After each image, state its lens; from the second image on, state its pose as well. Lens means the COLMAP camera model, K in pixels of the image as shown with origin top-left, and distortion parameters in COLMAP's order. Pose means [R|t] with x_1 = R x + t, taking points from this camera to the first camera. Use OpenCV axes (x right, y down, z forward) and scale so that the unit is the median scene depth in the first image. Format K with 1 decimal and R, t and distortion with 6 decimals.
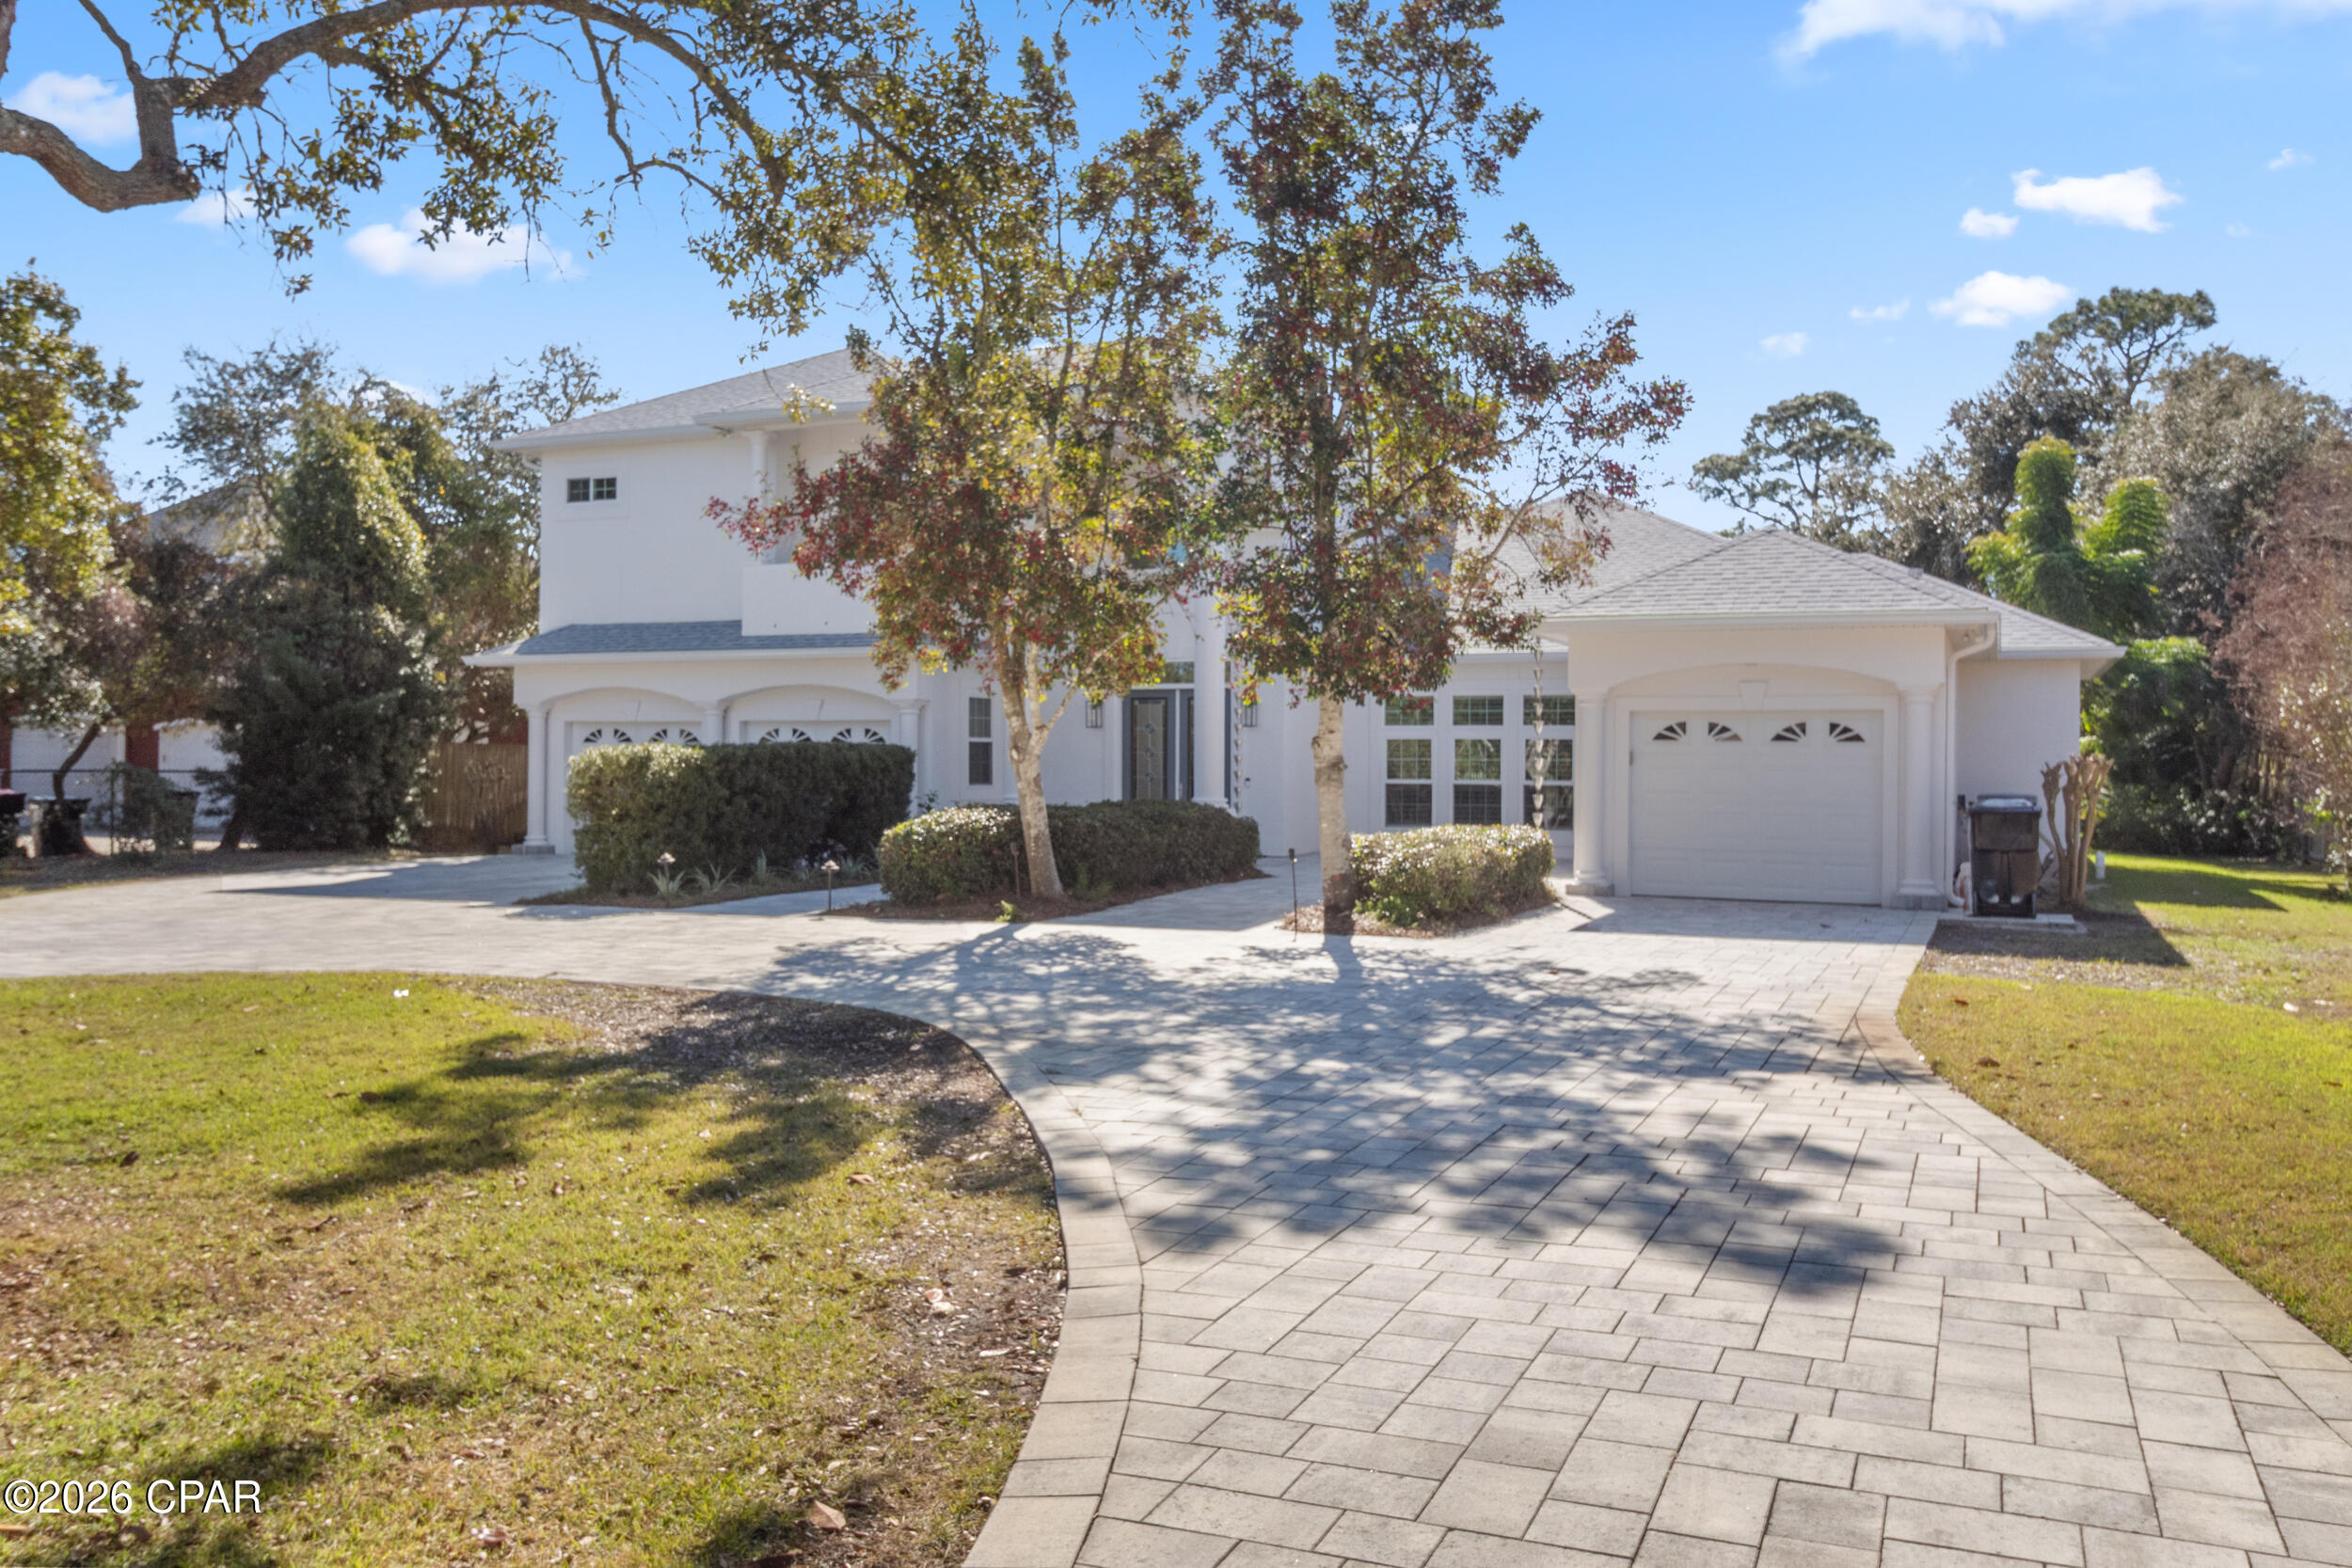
lens RADIAL K [[1895.0, 0, 1177.4], [0, 1895.0, 778.7], [0, 0, 1]] dist [-0.017506, -0.002404]
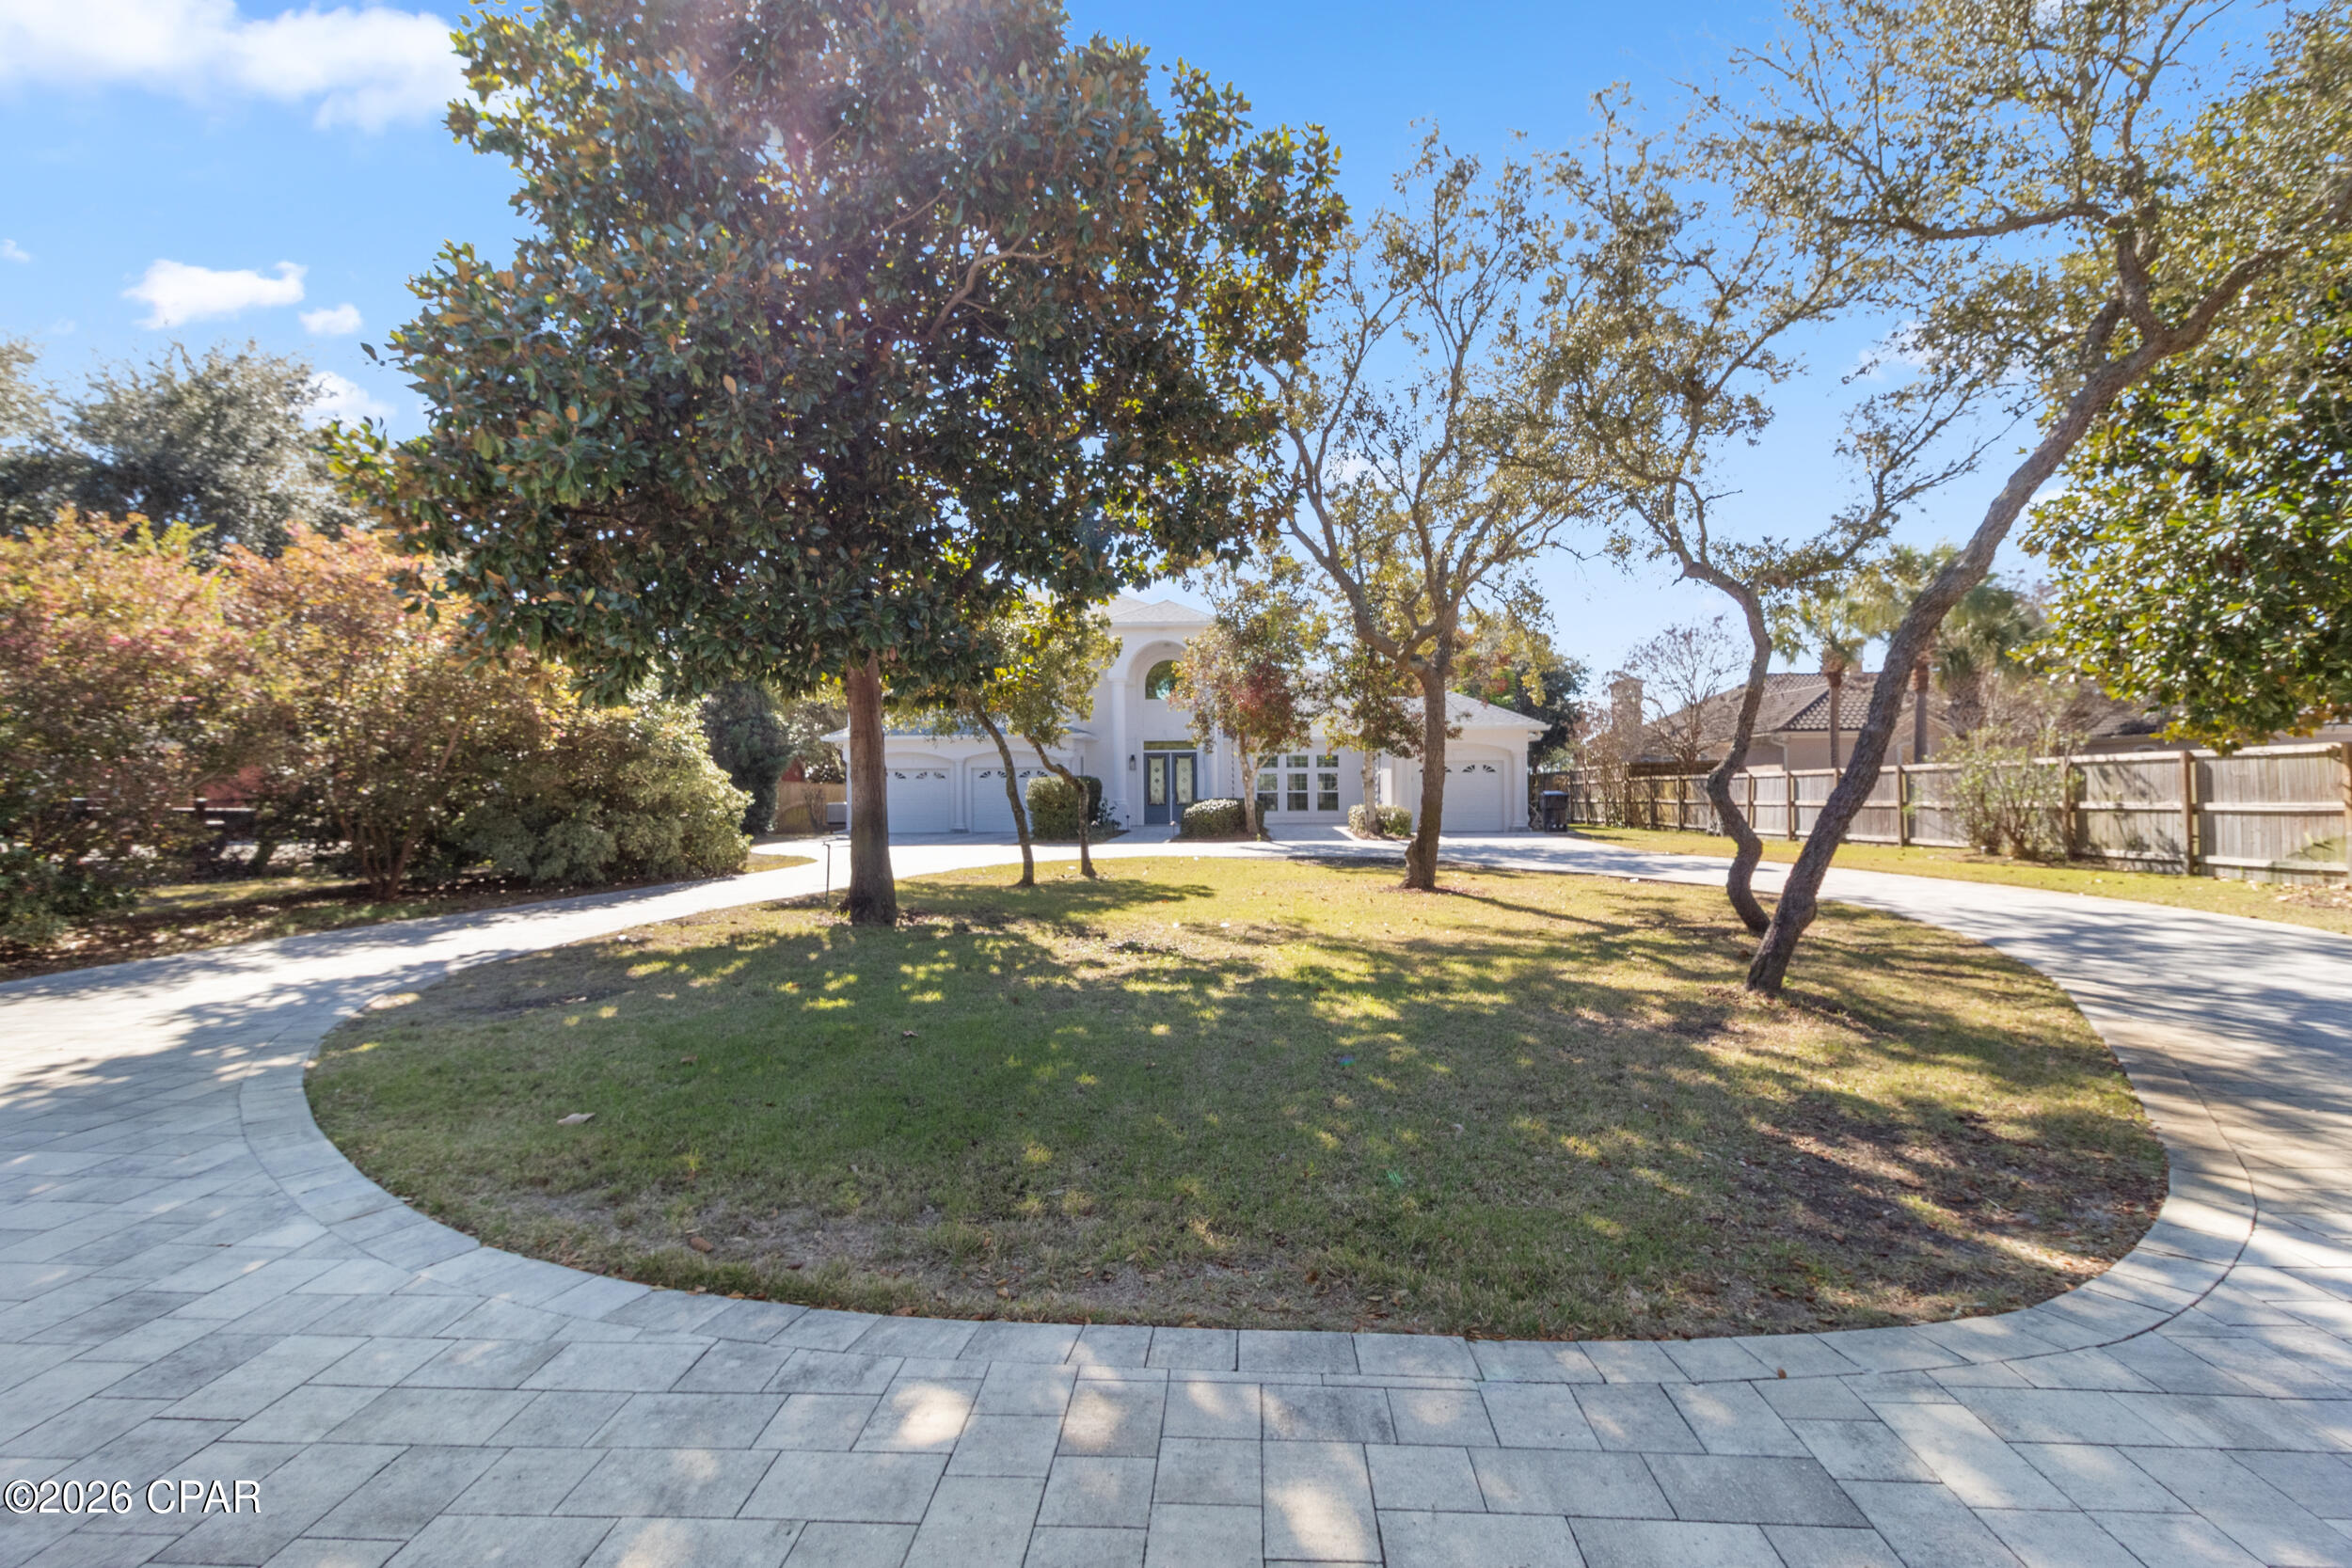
lens RADIAL K [[1115.9, 0, 1163.4], [0, 1115.9, 785.0], [0, 0, 1]] dist [0.002508, 0.000236]
pose [[0.943925, -0.010078, 0.330007, -0.467661], [0.015628, 0.999777, -0.014170, 0.010983], [-0.329790, 0.018533, 0.943872, -0.273752]]
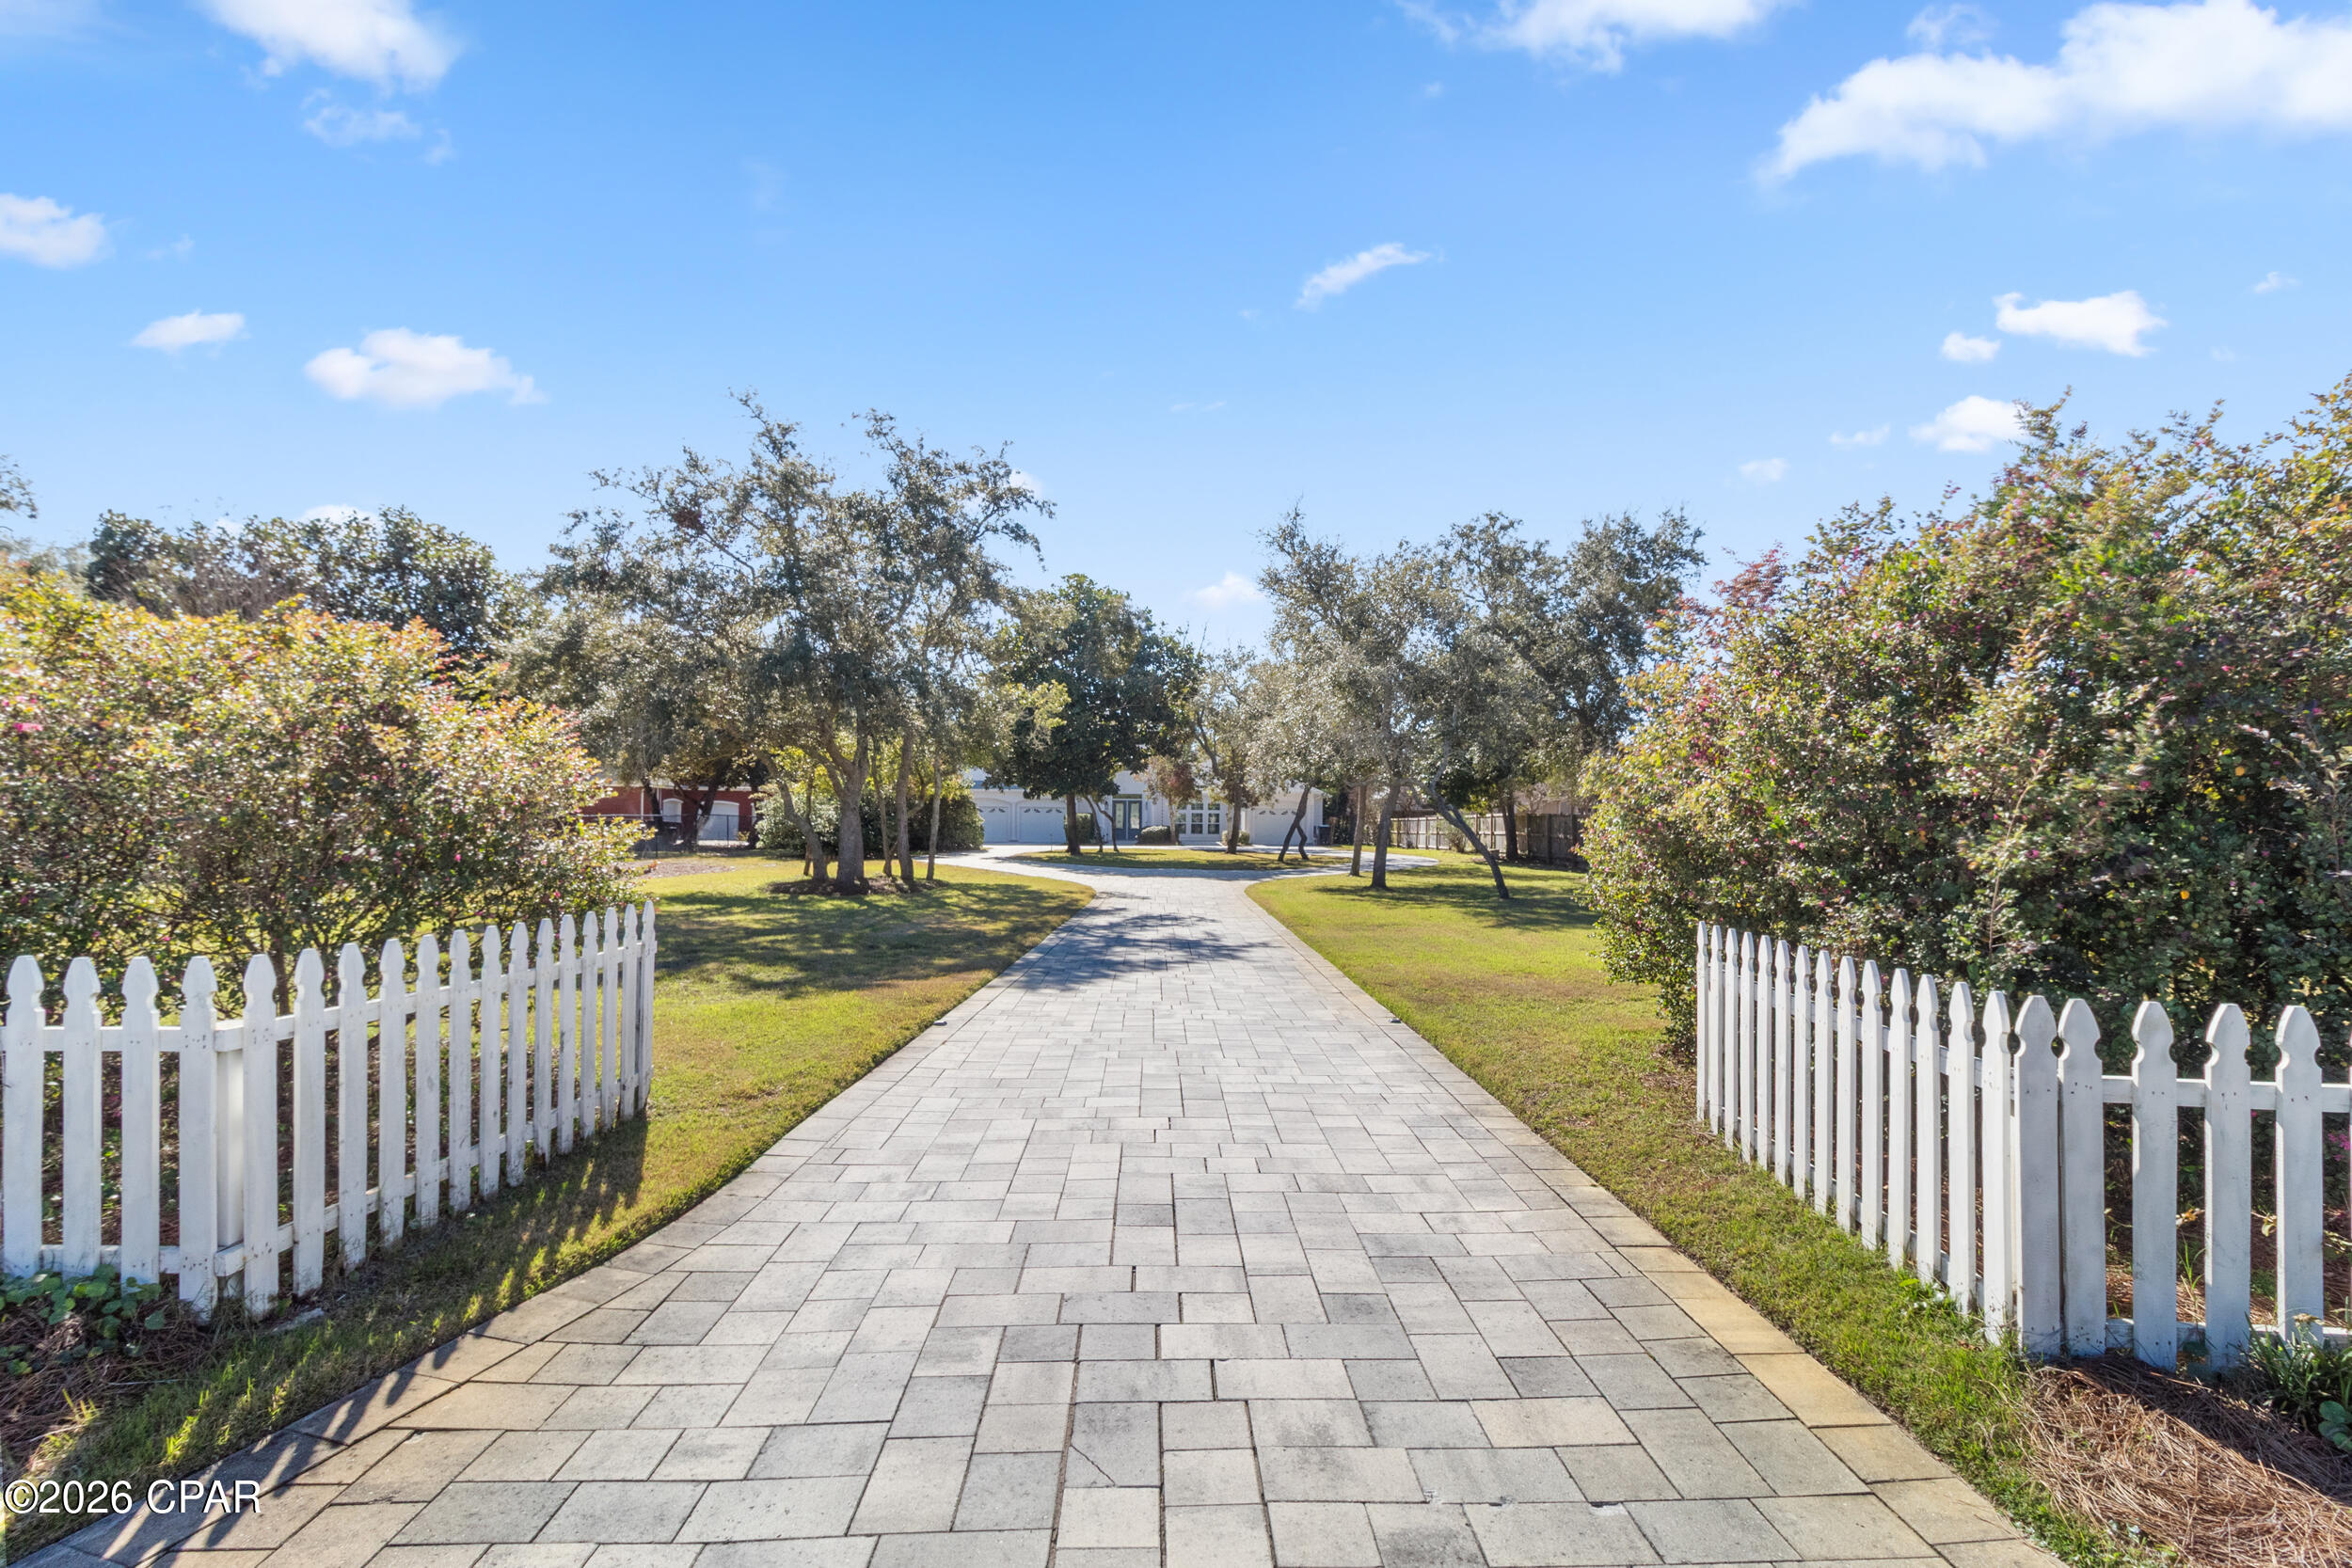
lens RADIAL K [[1115.9, 0, 1172.5], [0, 1115.9, 803.2], [0, 0, 1]] dist [0.002508, 0.000236]
pose [[0.910392, 0.011254, 0.413594, -0.940645], [-0.000418, 0.999654, -0.026282, 0.023401], [-0.413746, 0.023754, 0.910082, -1.279832]]
